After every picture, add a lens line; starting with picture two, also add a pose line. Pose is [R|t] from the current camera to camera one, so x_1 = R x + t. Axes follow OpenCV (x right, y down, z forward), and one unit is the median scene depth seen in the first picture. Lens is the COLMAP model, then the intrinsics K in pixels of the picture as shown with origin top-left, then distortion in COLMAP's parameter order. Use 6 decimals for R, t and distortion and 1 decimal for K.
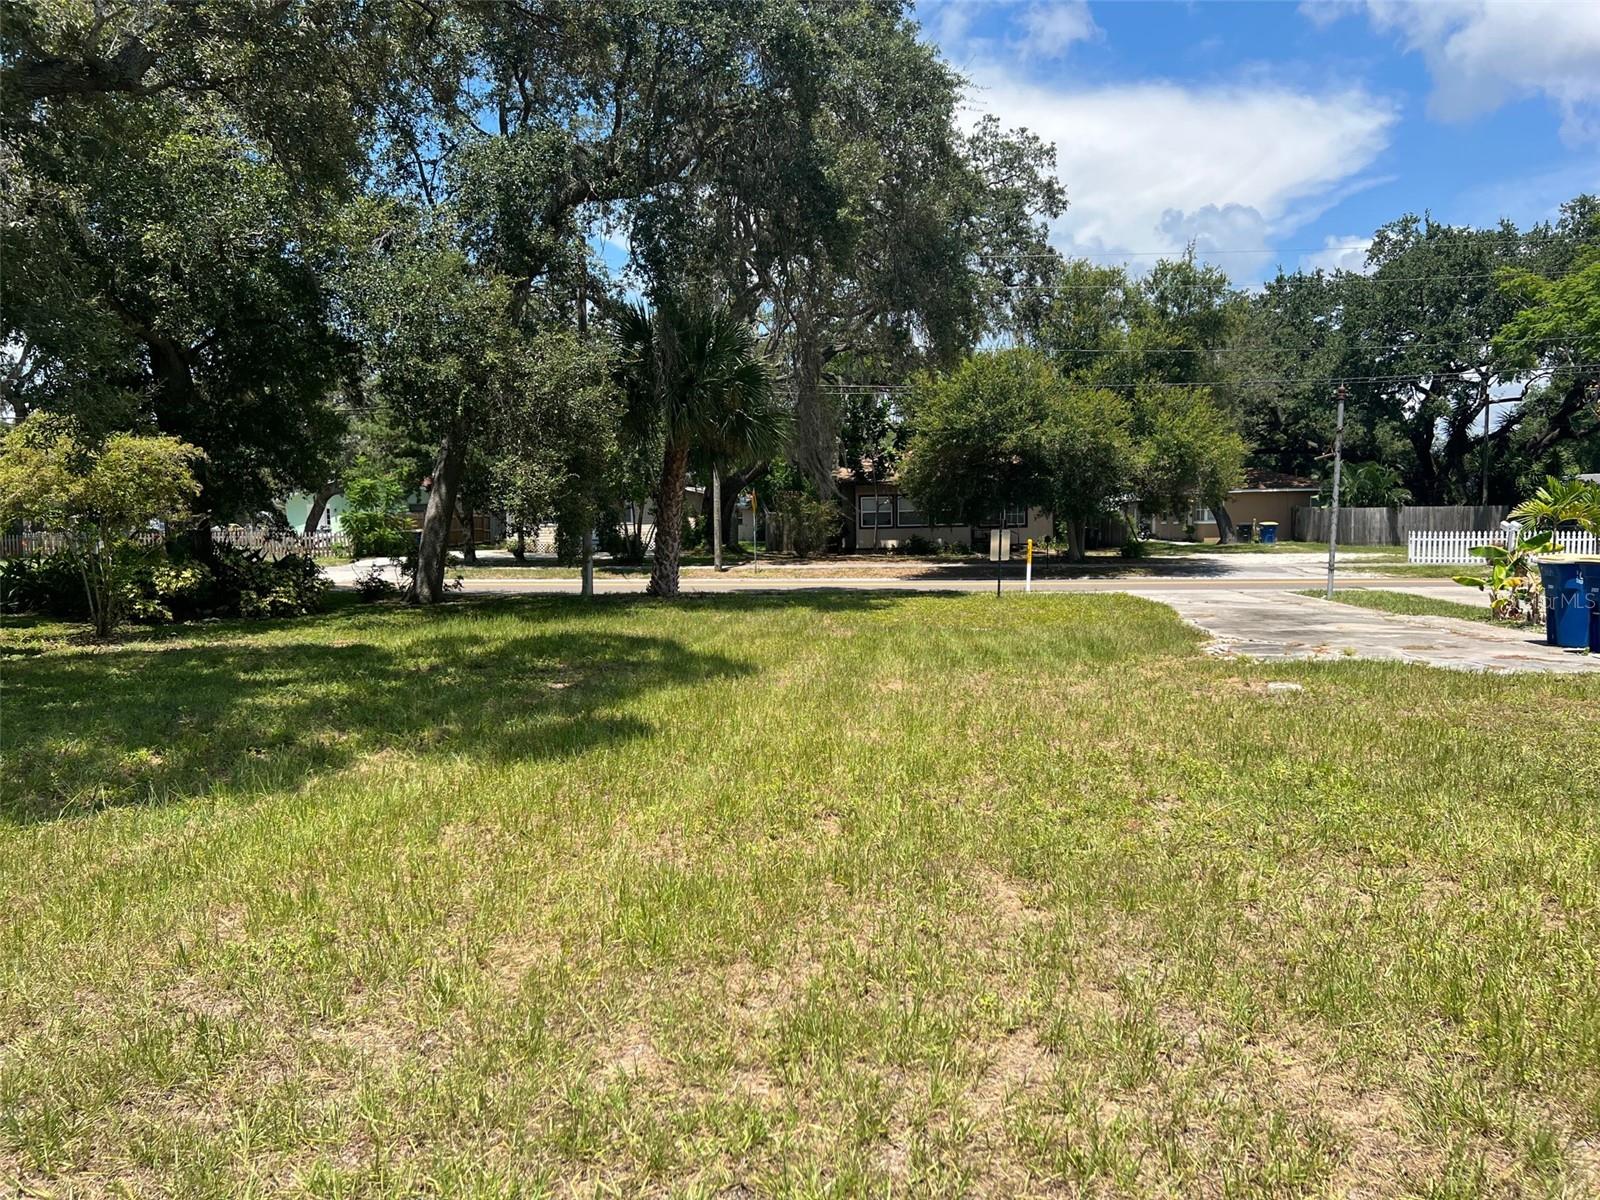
lens RADIAL K [[1197.8, 0, 808.0], [0, 1197.8, 615.3], [0, 0, 1]] dist [0.063019, -0.069468]
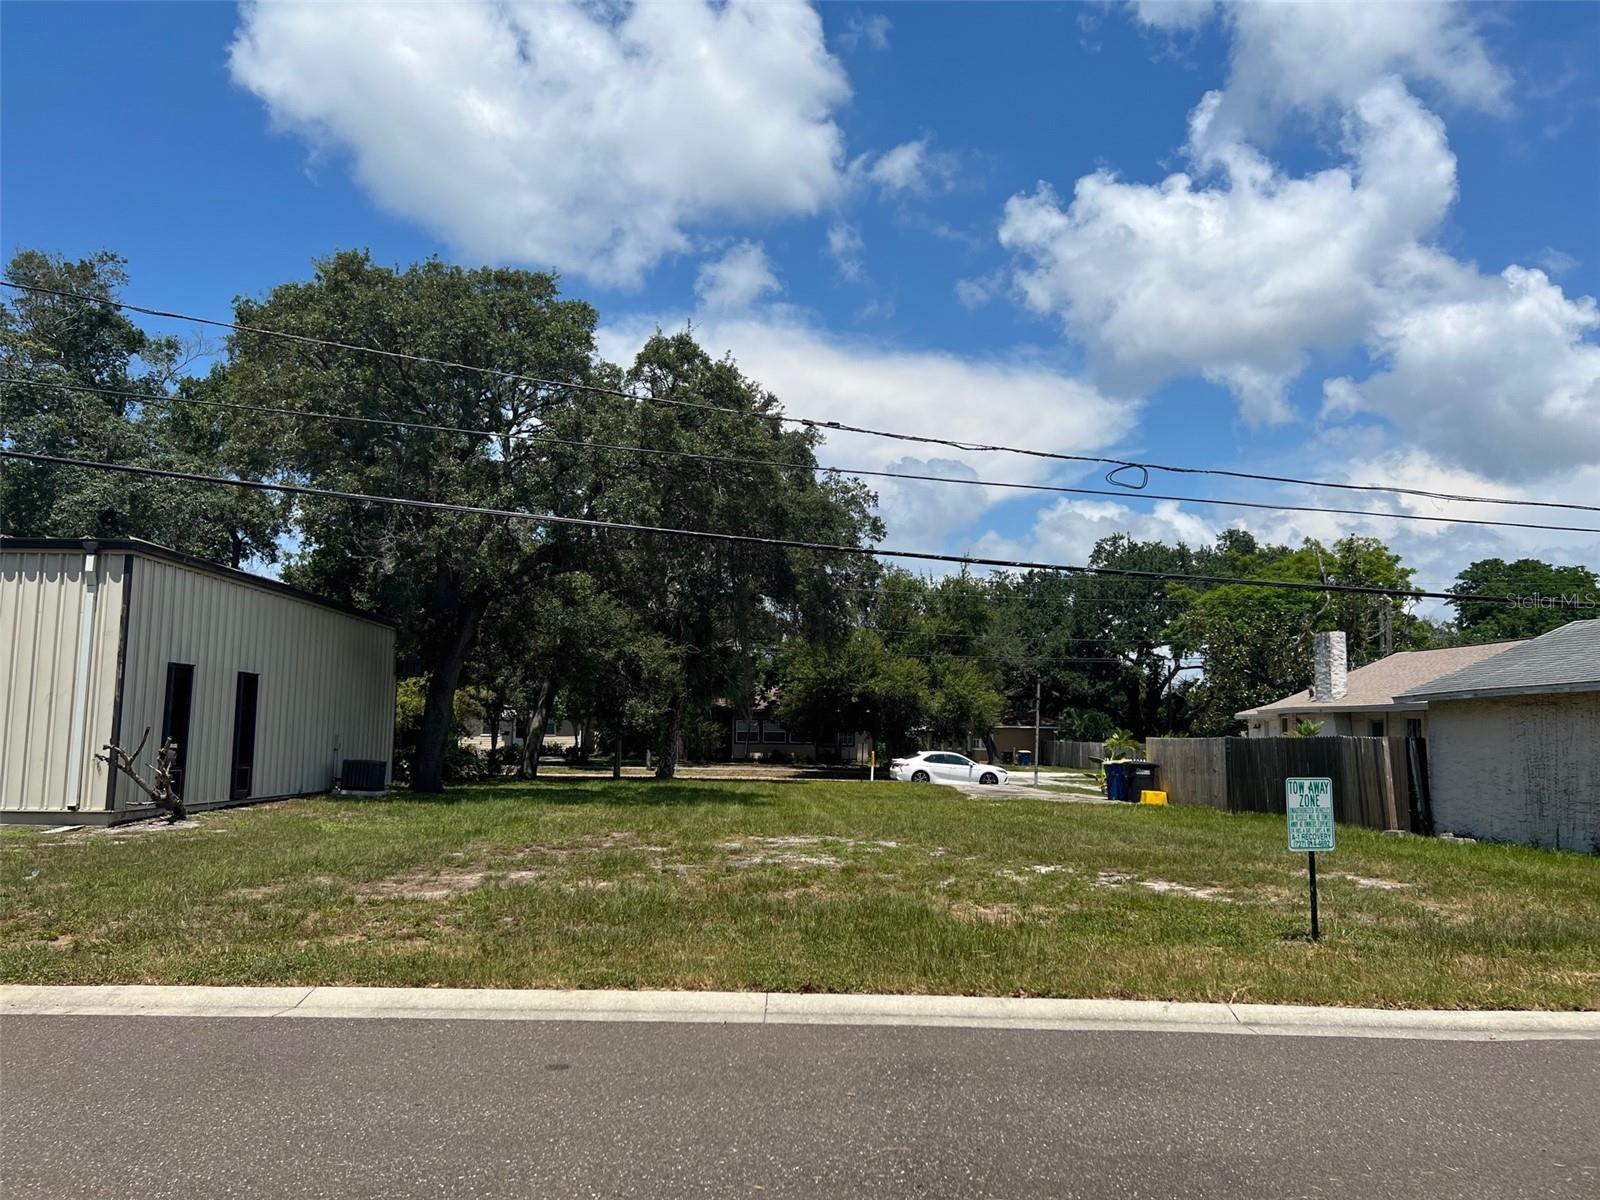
lens RADIAL K [[1197.8, 0, 789.9], [0, 1197.8, 595.4], [0, 0, 1]] dist [0.063019, -0.069468]
pose [[0.987329, 0.053265, 0.149480, -0.133482], [-0.022586, 0.979562, -0.199870, 0.042007], [-0.157071, 0.193961, 0.968353, -0.449307]]
